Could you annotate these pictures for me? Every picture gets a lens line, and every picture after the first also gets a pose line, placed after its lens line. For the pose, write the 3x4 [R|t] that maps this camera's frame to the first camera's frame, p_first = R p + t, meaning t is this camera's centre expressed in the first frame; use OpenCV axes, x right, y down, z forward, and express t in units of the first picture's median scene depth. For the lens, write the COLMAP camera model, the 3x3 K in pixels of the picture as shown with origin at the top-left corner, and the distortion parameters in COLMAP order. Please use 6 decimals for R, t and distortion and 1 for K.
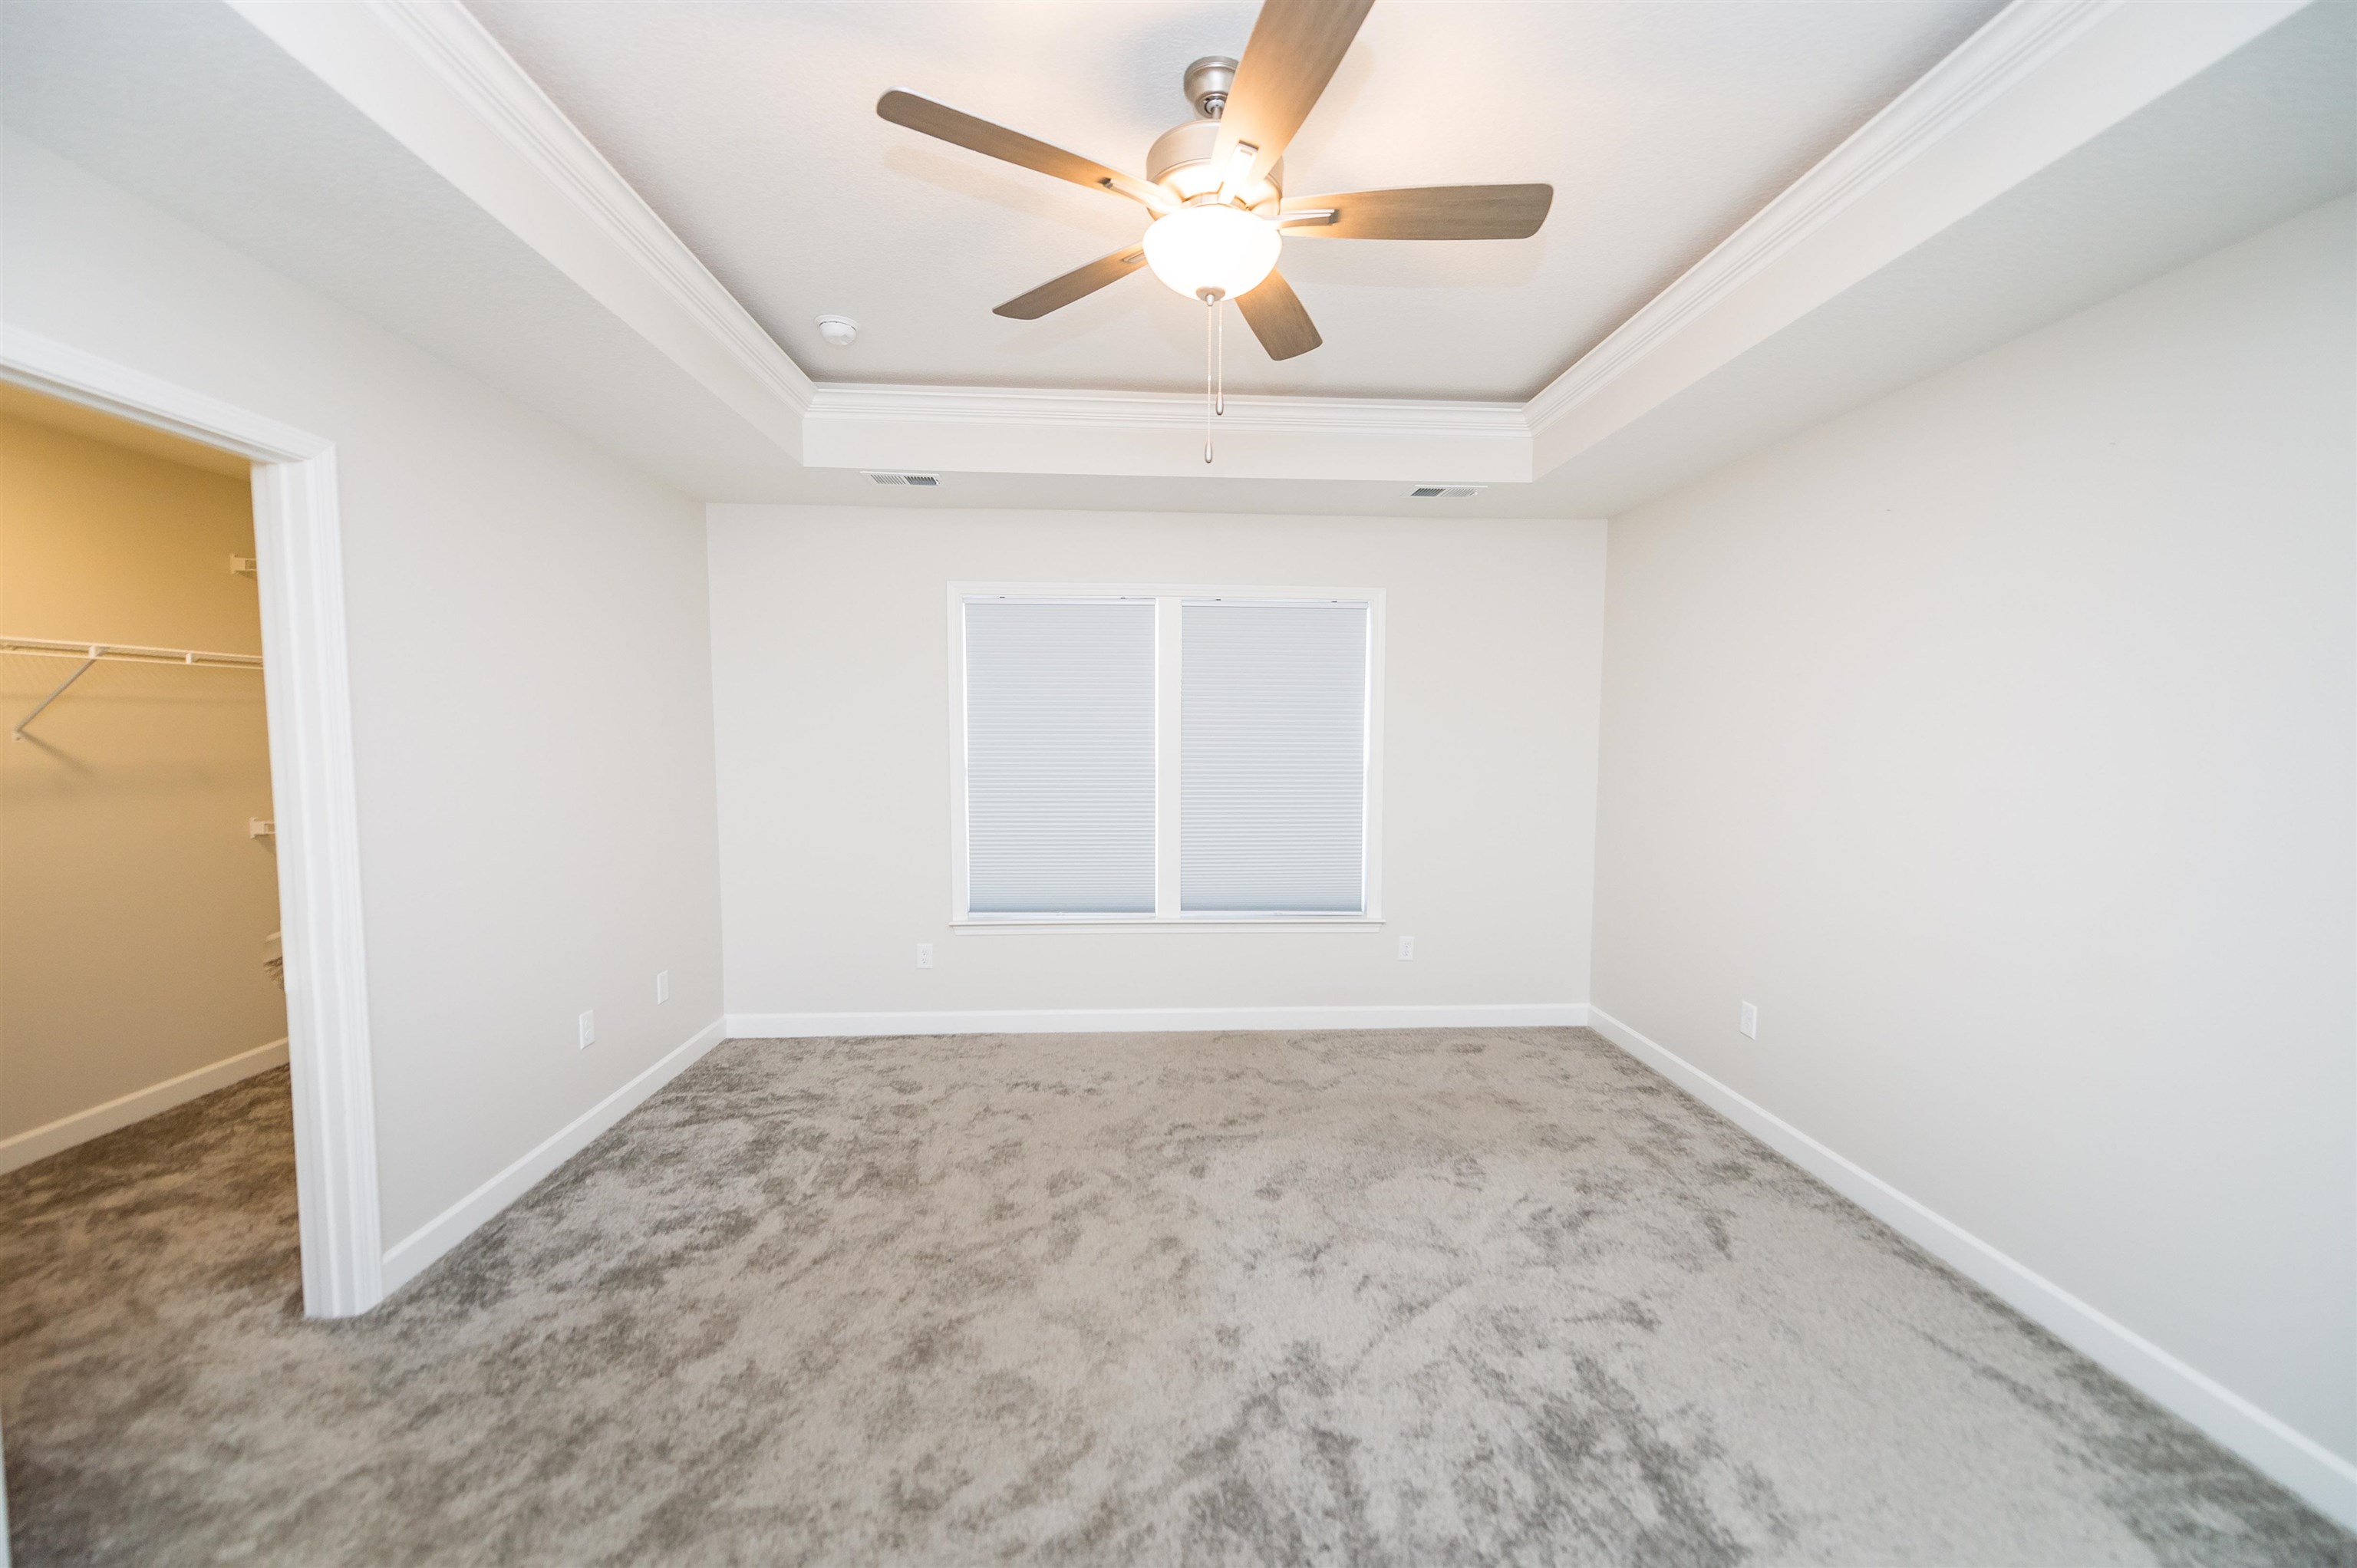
lens RADIAL K [[917.1, 0, 1187.4], [0, 917.1, 794.1], [0, 0, 1]] dist [0.004309, -0.001925]
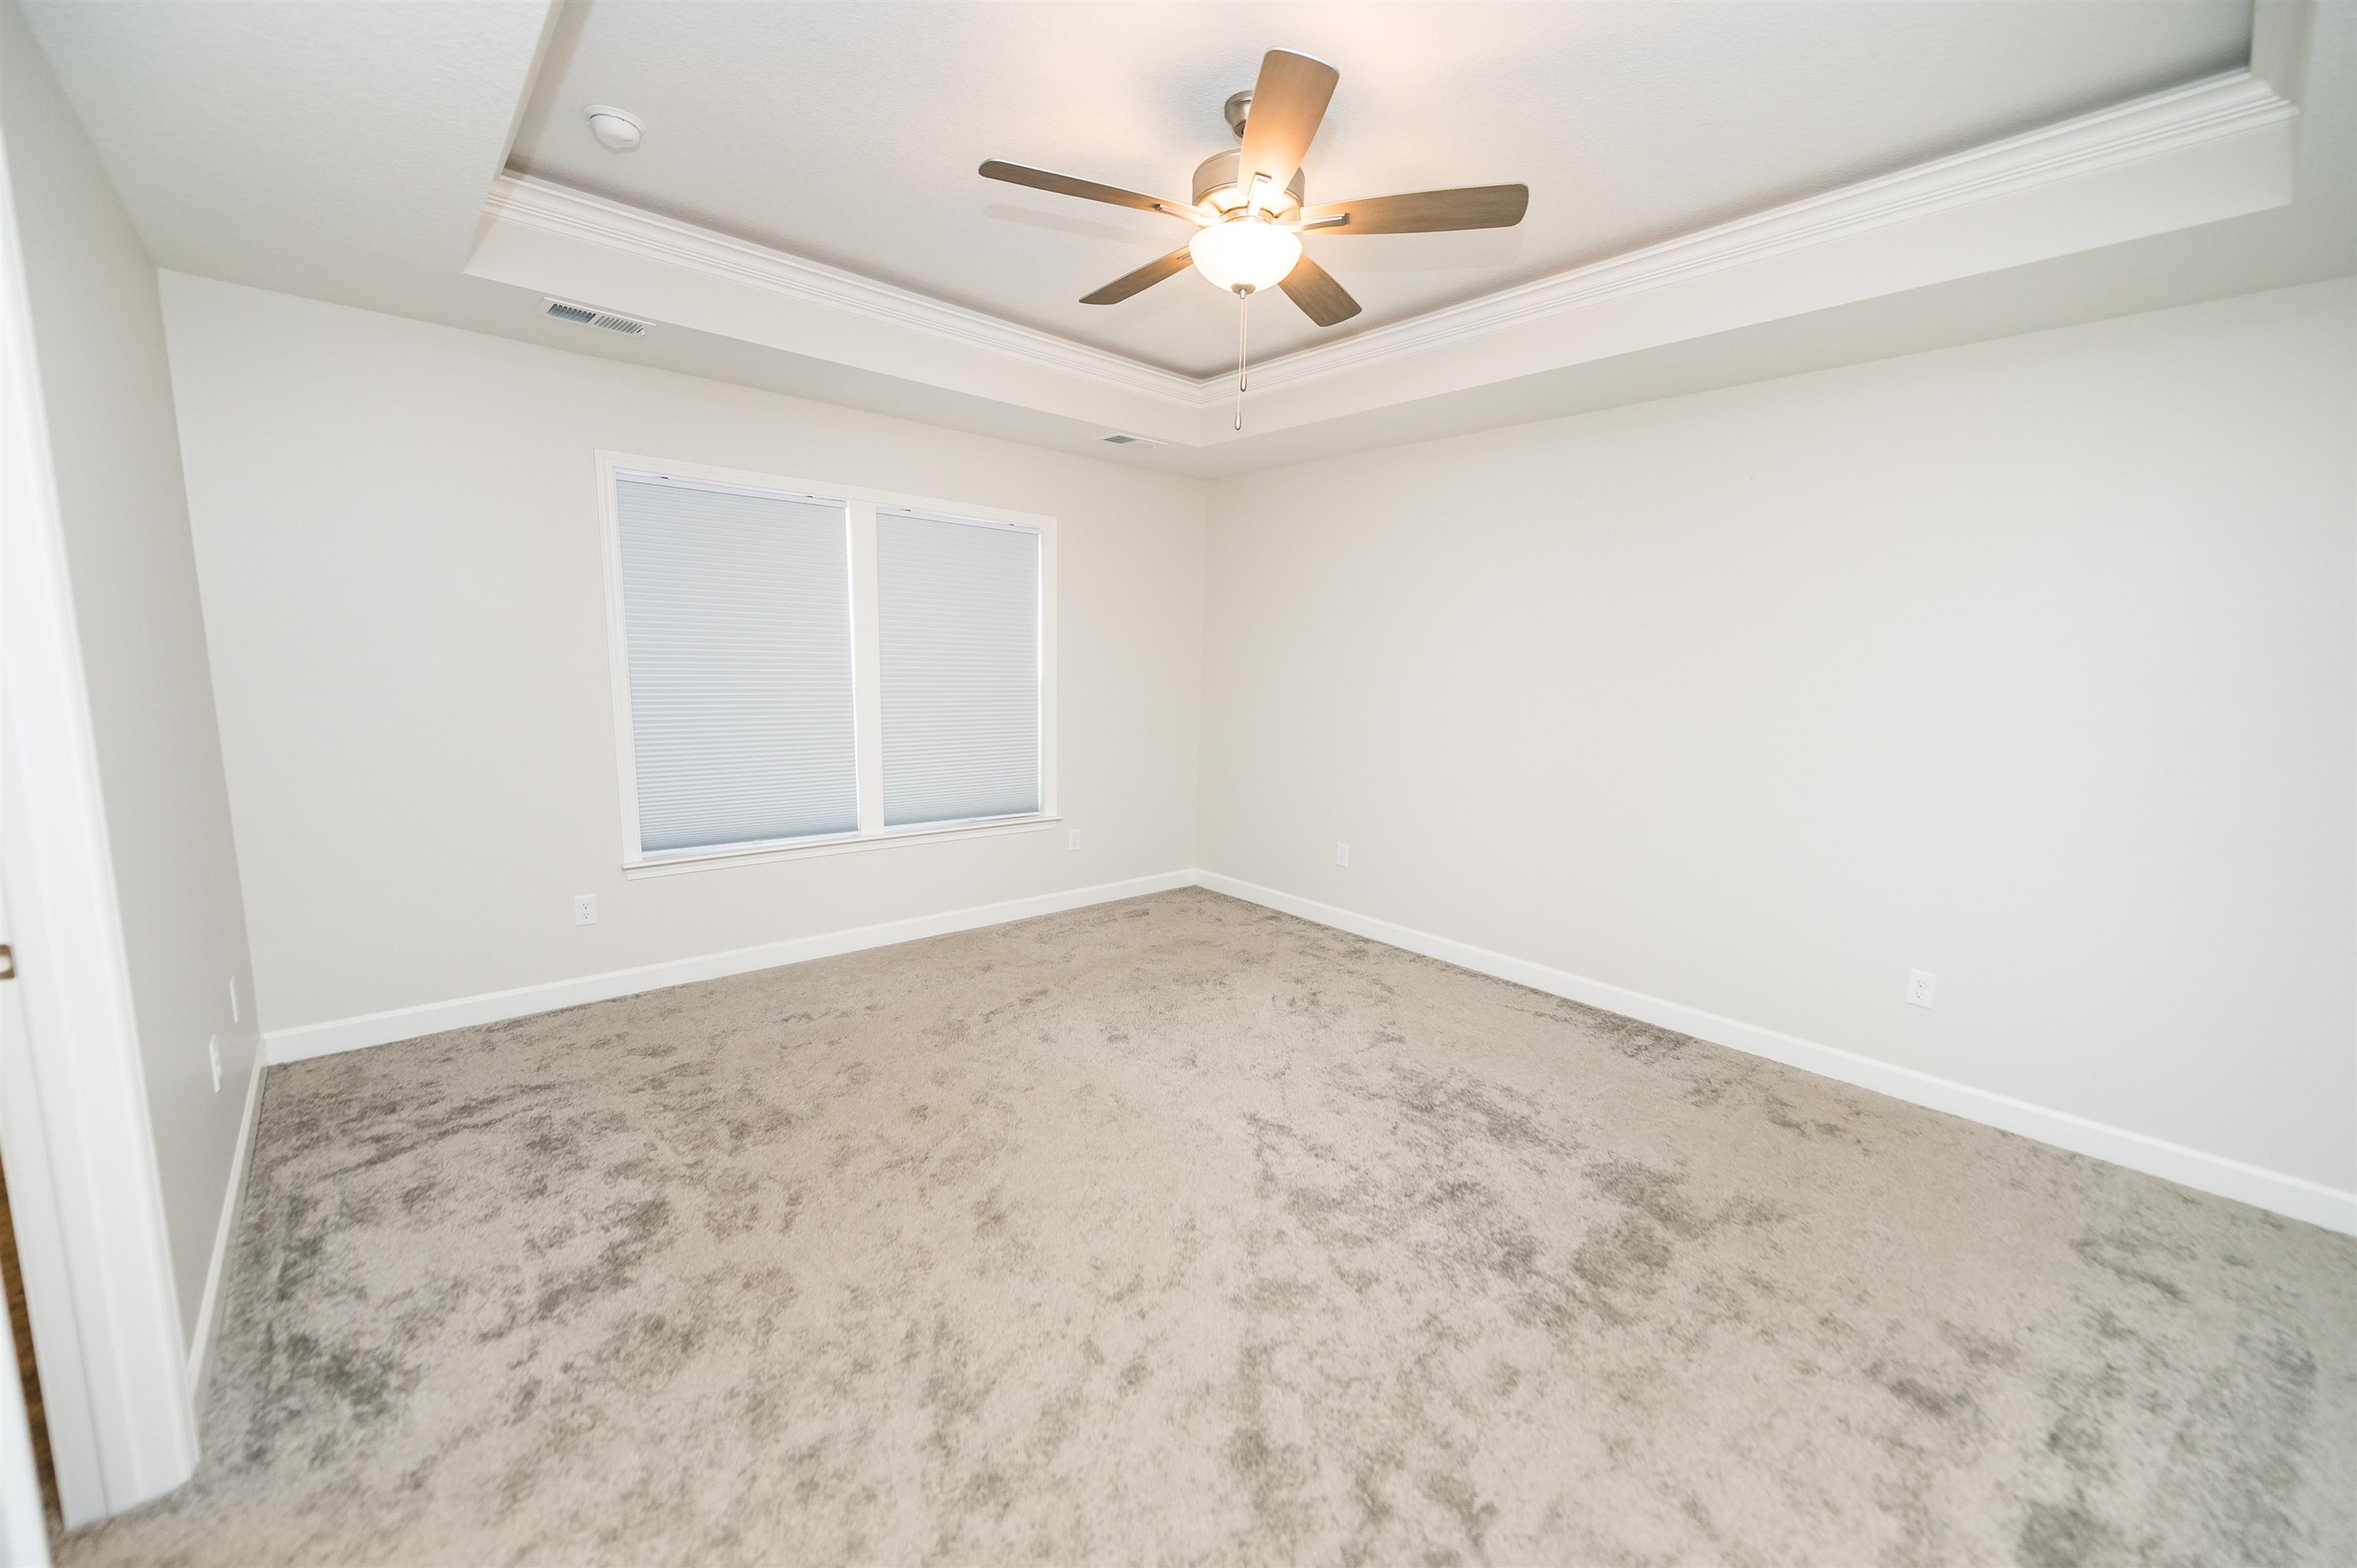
lens RADIAL K [[917.1, 0, 1194.1], [0, 917.1, 788.0], [0, 0, 1]] dist [0.004309, -0.001925]
pose [[0.781372, -0.071682, 0.619934, -0.476039], [0.020192, 0.995765, 0.089688, 0.004951], [-0.623738, -0.057562, 0.779511, 0.021930]]
